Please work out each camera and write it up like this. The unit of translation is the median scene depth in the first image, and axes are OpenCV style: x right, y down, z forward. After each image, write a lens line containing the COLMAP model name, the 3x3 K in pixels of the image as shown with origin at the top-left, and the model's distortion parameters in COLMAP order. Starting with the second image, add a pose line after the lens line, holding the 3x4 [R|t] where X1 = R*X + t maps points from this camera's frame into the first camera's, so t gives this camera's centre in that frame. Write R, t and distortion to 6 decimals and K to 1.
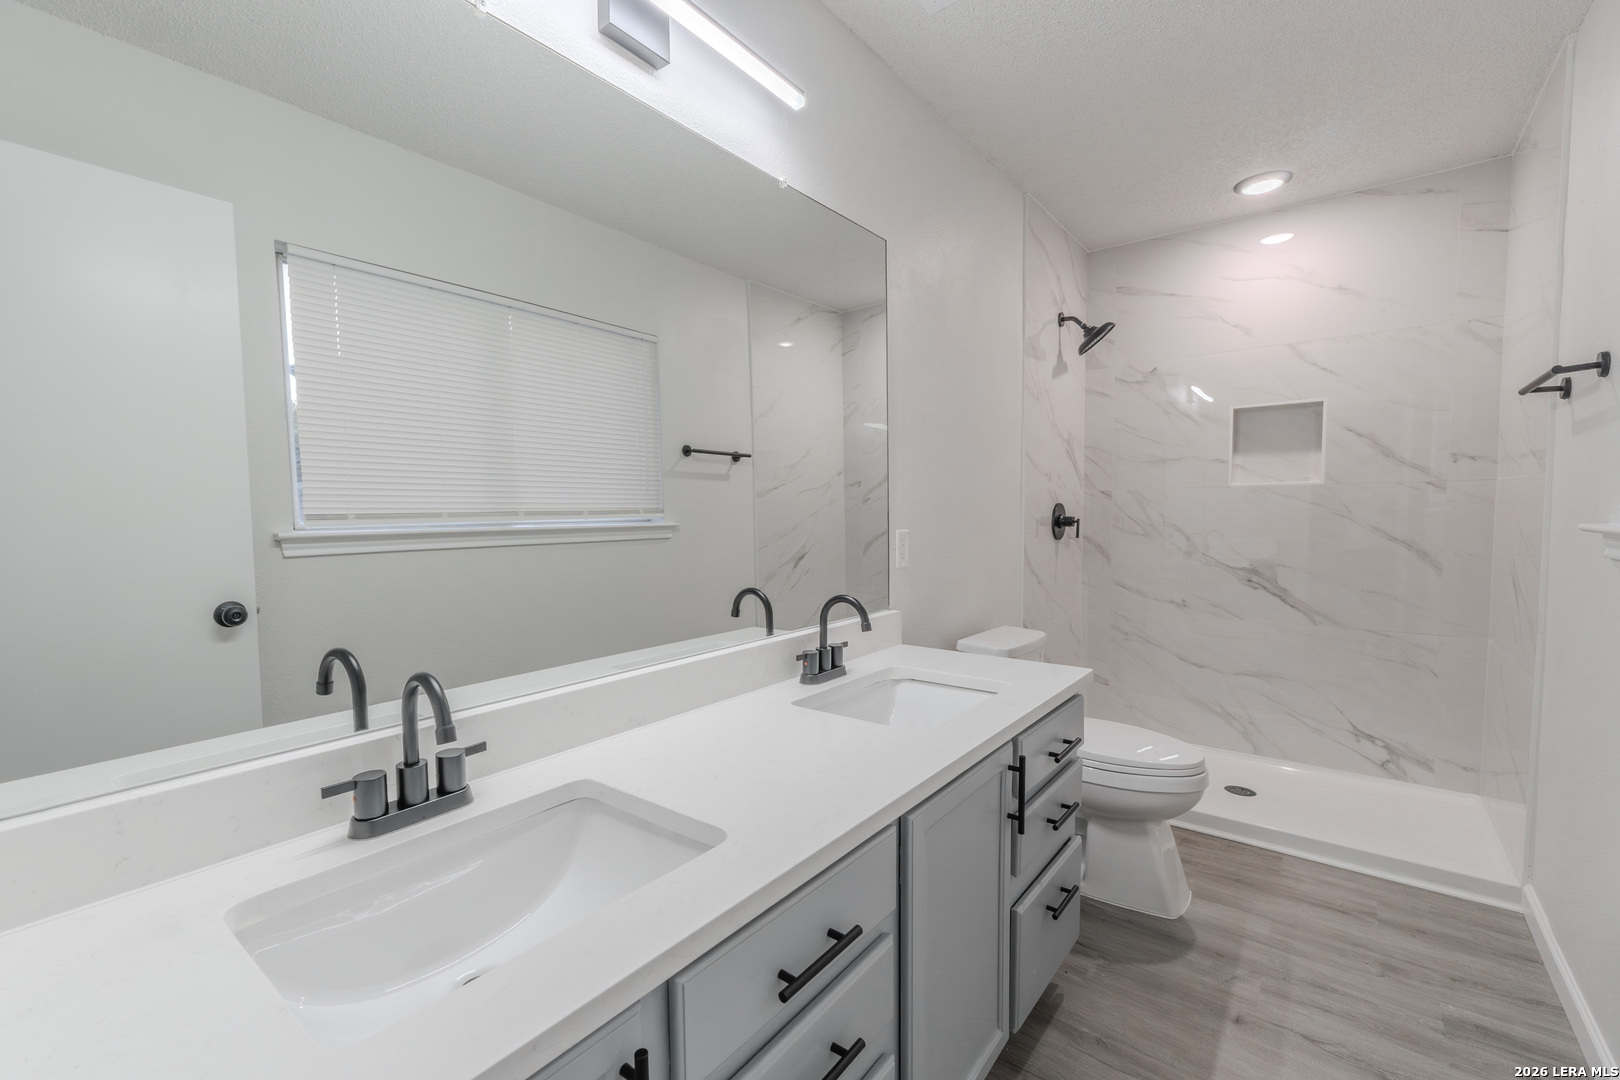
lens RADIAL K [[682.6, 0, 802.2], [0, 682.6, 553.7], [0, 0, 1]] dist [-0.000059, 0.000036]
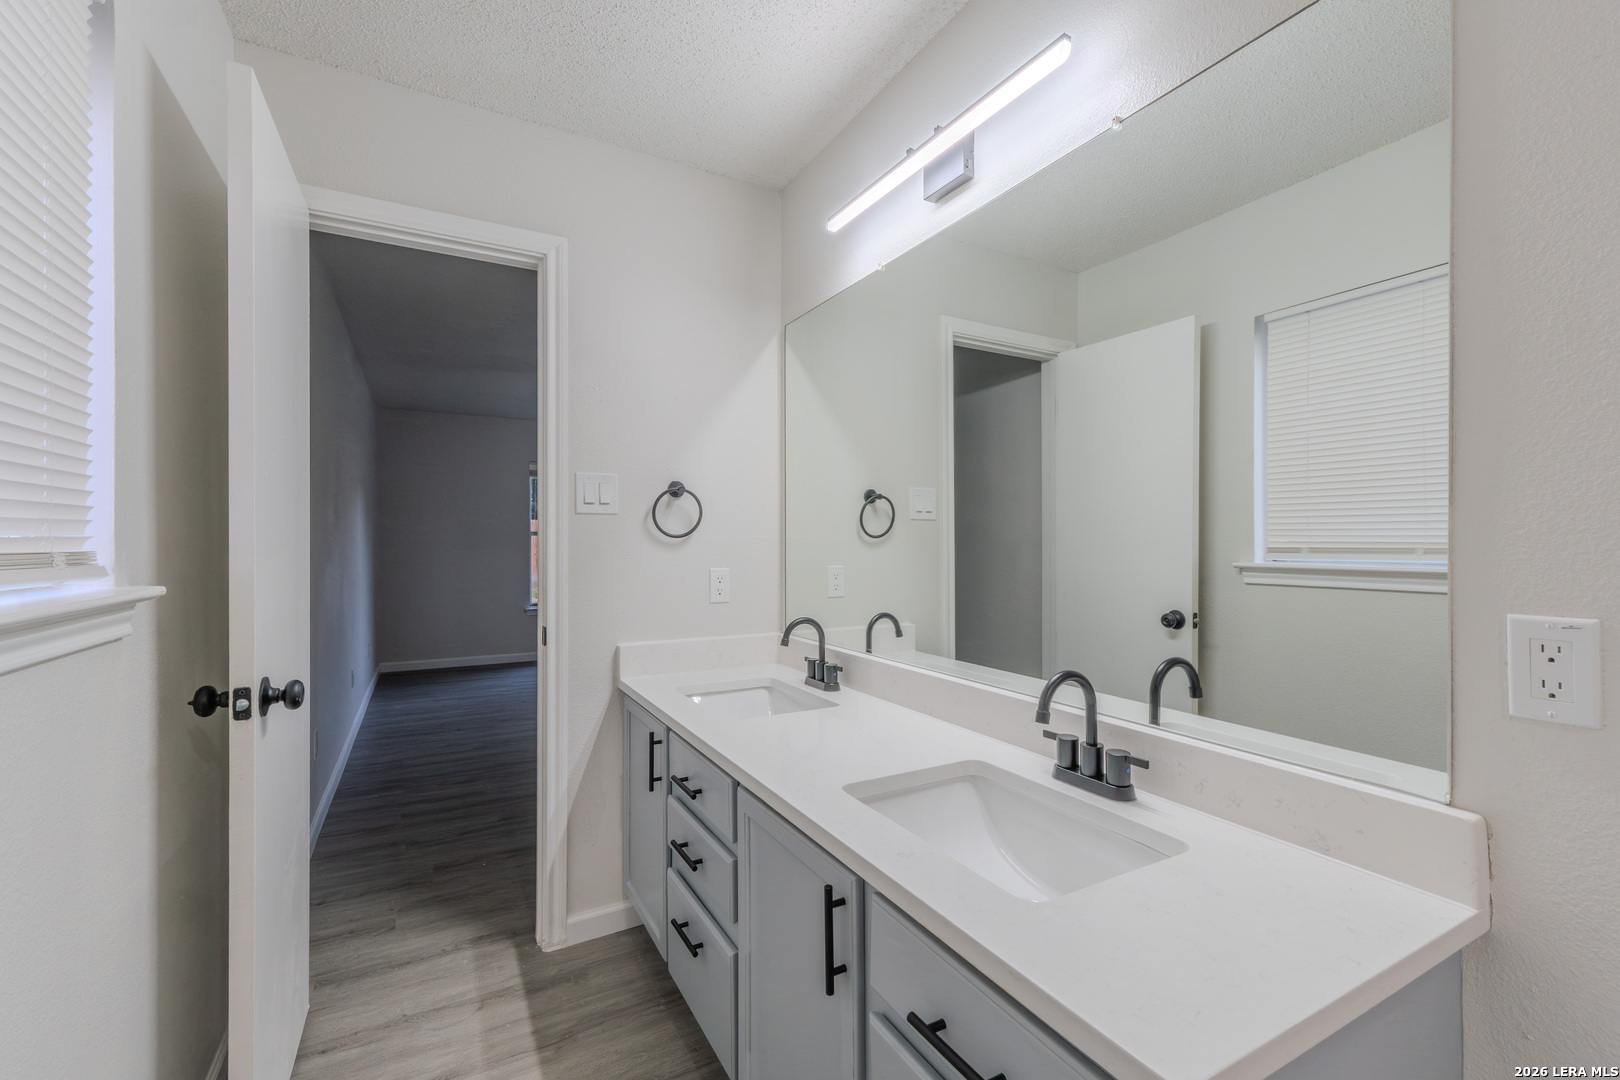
lens RADIAL K [[683.3, 0, 810.0], [0, 683.3, 540.0], [0, 0, 1]] dist [0.001854, 0.000260]
pose [[-0.383830, 0.005947, -0.923385, 0.654583], [-0.059804, 0.997720, 0.031285, -0.064976], [0.921465, 0.067230, -0.382599, 0.803273]]
